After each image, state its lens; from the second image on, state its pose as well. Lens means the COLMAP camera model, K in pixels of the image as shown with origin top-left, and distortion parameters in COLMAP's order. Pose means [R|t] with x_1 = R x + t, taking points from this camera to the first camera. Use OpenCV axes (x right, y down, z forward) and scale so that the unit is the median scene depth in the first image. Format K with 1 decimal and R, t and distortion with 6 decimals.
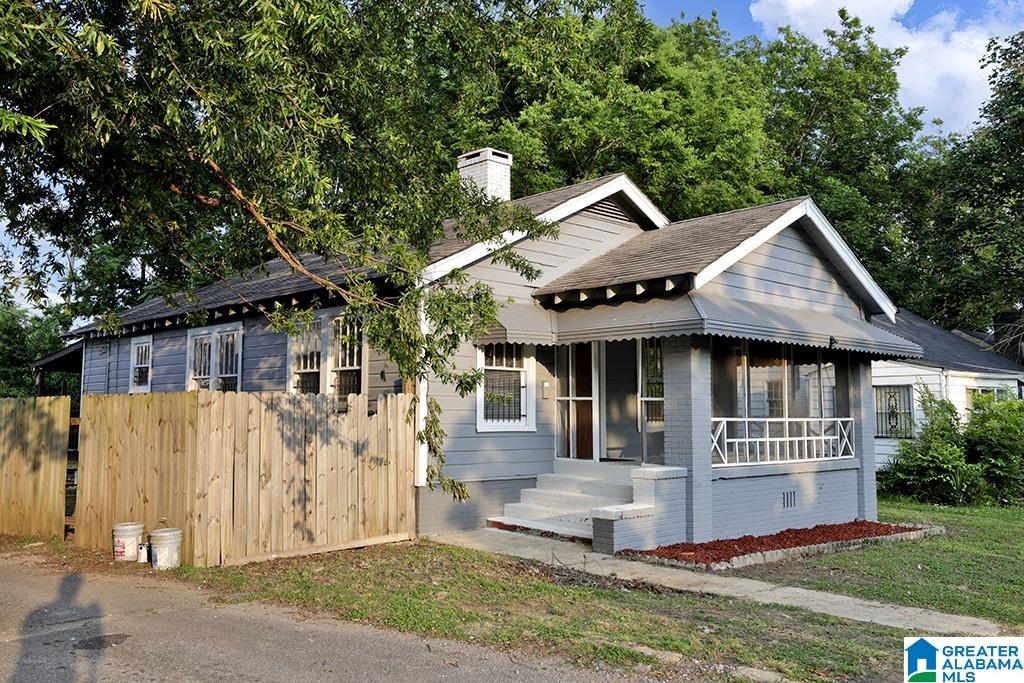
lens RADIAL K [[929.9, 0, 512.7], [0, 929.9, 341.3], [0, 0, 1]] dist [0.022028, 0.002835]
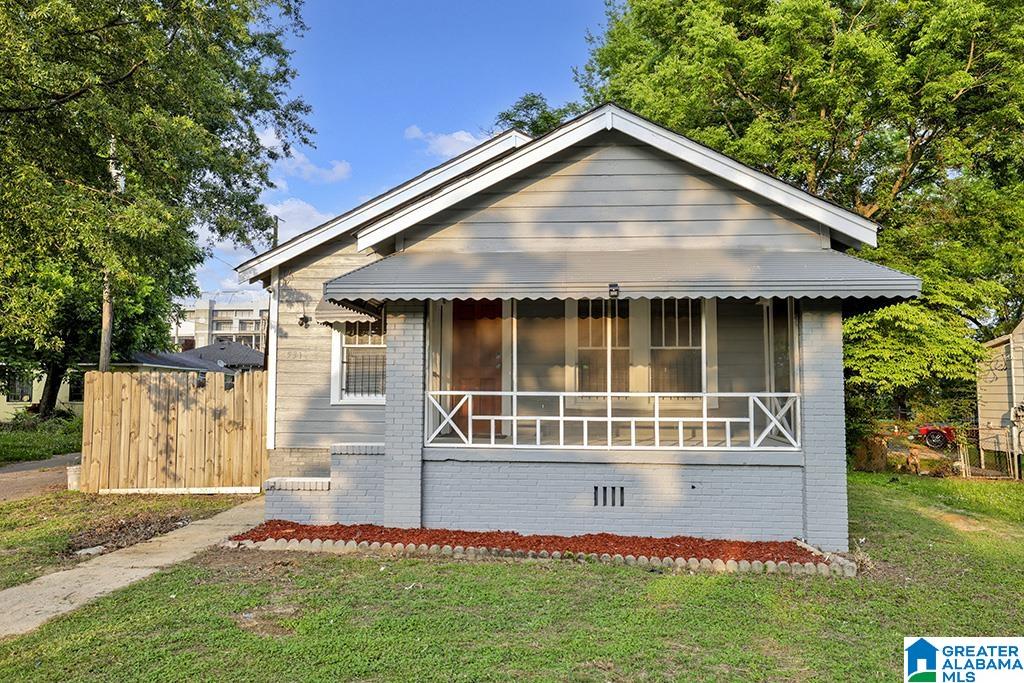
lens RADIAL K [[748.1, 0, 504.3], [0, 748.1, 342.6], [0, 0, 1]] dist [0.008074, 0.005130]
pose [[0.659234, -0.049411, -0.750312, 0.773178], [0.055633, 0.998309, -0.016863, 0.050670], [0.749877, -0.030626, 0.660868, 0.567508]]
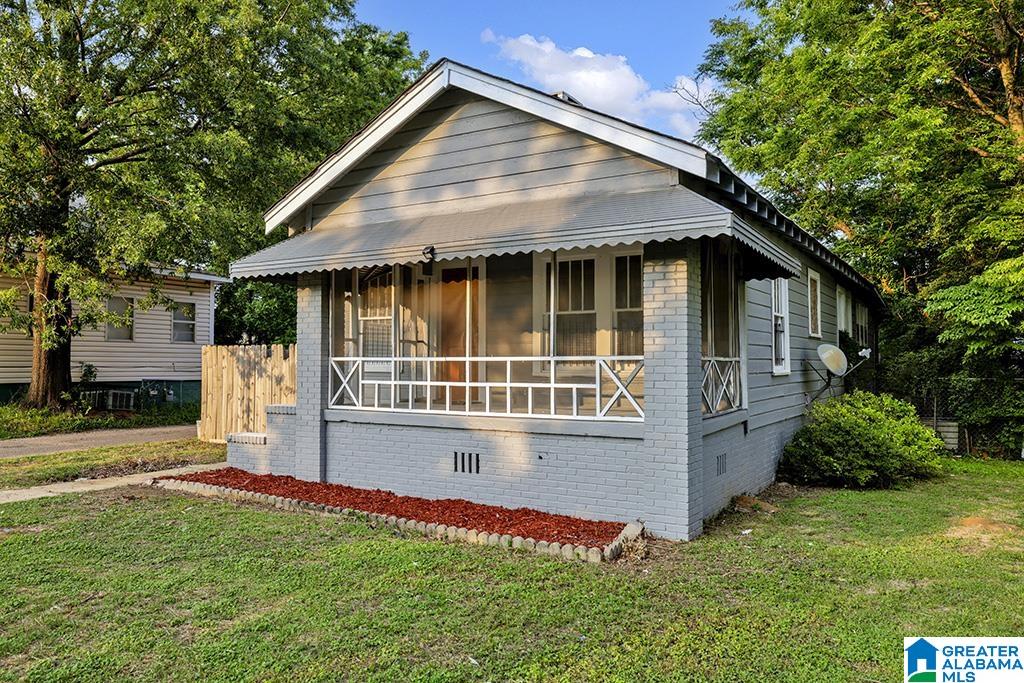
lens RADIAL K [[748.1, 0, 505.8], [0, 748.1, 342.8], [0, 0, 1]] dist [0.008074, 0.005130]
pose [[0.247408, -0.032202, -0.968376, 0.977591], [0.074540, 0.997118, -0.014113, 0.089188], [0.966040, -0.068691, 0.249096, 0.957613]]
